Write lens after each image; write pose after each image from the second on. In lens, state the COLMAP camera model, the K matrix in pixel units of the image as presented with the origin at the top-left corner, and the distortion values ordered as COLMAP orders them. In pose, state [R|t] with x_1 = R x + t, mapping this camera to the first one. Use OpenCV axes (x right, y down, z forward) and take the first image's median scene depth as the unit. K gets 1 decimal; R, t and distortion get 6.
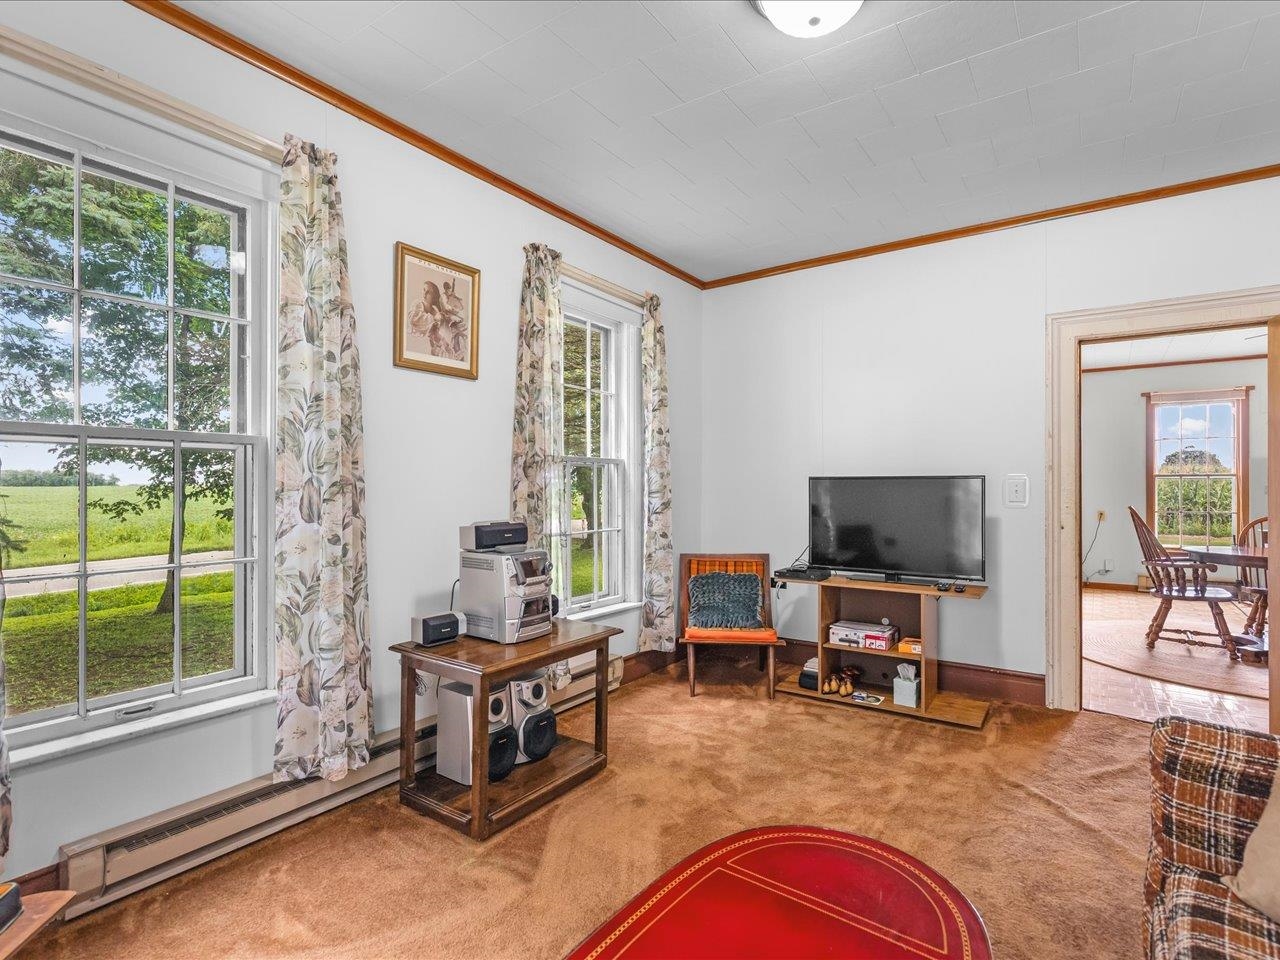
lens RADIAL K [[648.3, 0, 650.5], [0, 648.3, 490.7], [0, 0, 1]] dist [0.009823, -0.002681]
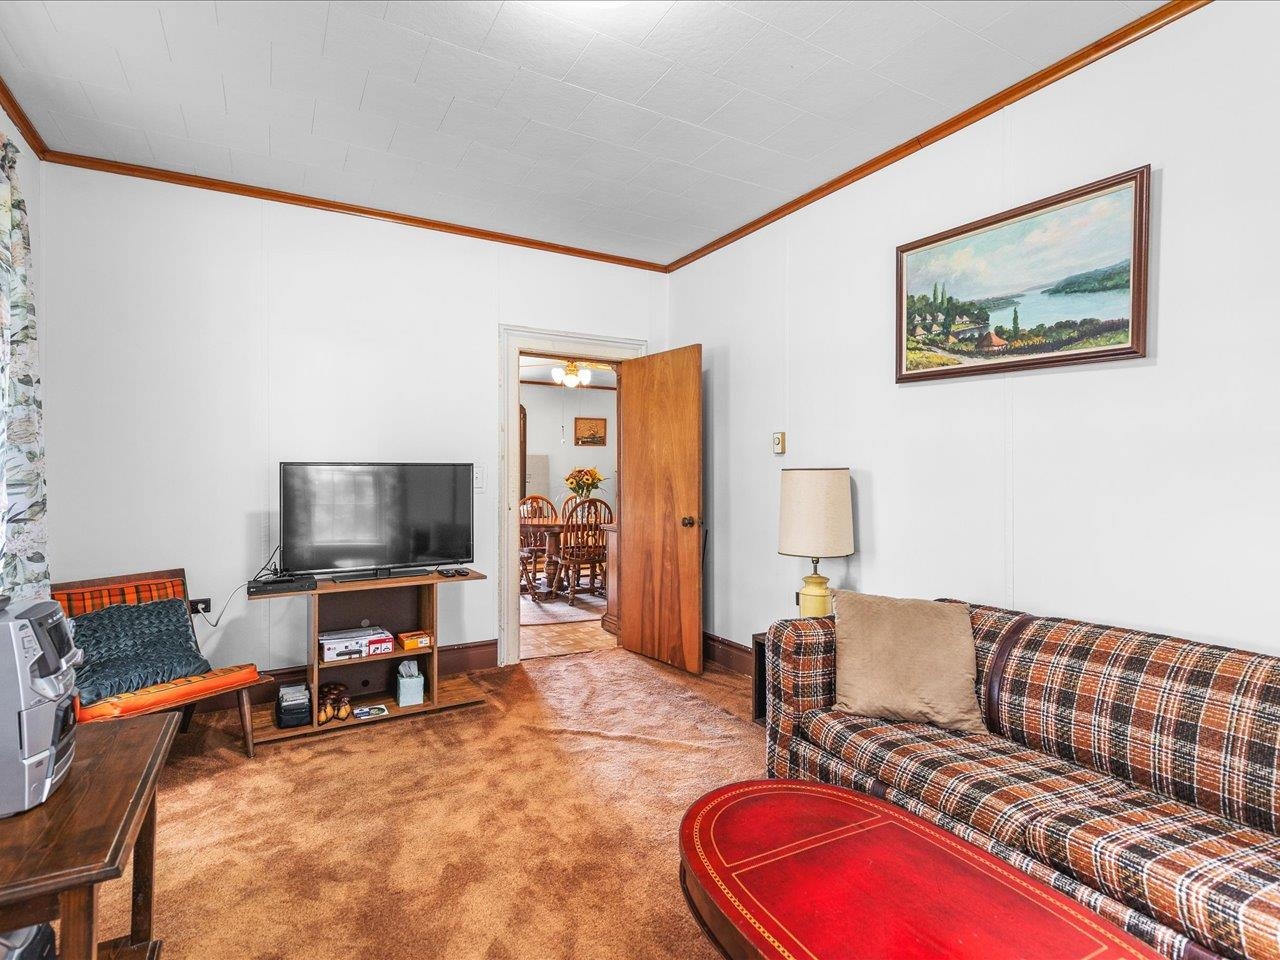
lens RADIAL K [[648.3, 0, 639.5], [0, 648.3, 476.4], [0, 0, 1]] dist [0.009823, -0.002681]
pose [[0.428915, -0.003413, 0.903339, -0.316927], [0.011459, 0.999933, -0.001663, 0.002550], [-0.903272, 0.011064, 0.428925, 0.284378]]
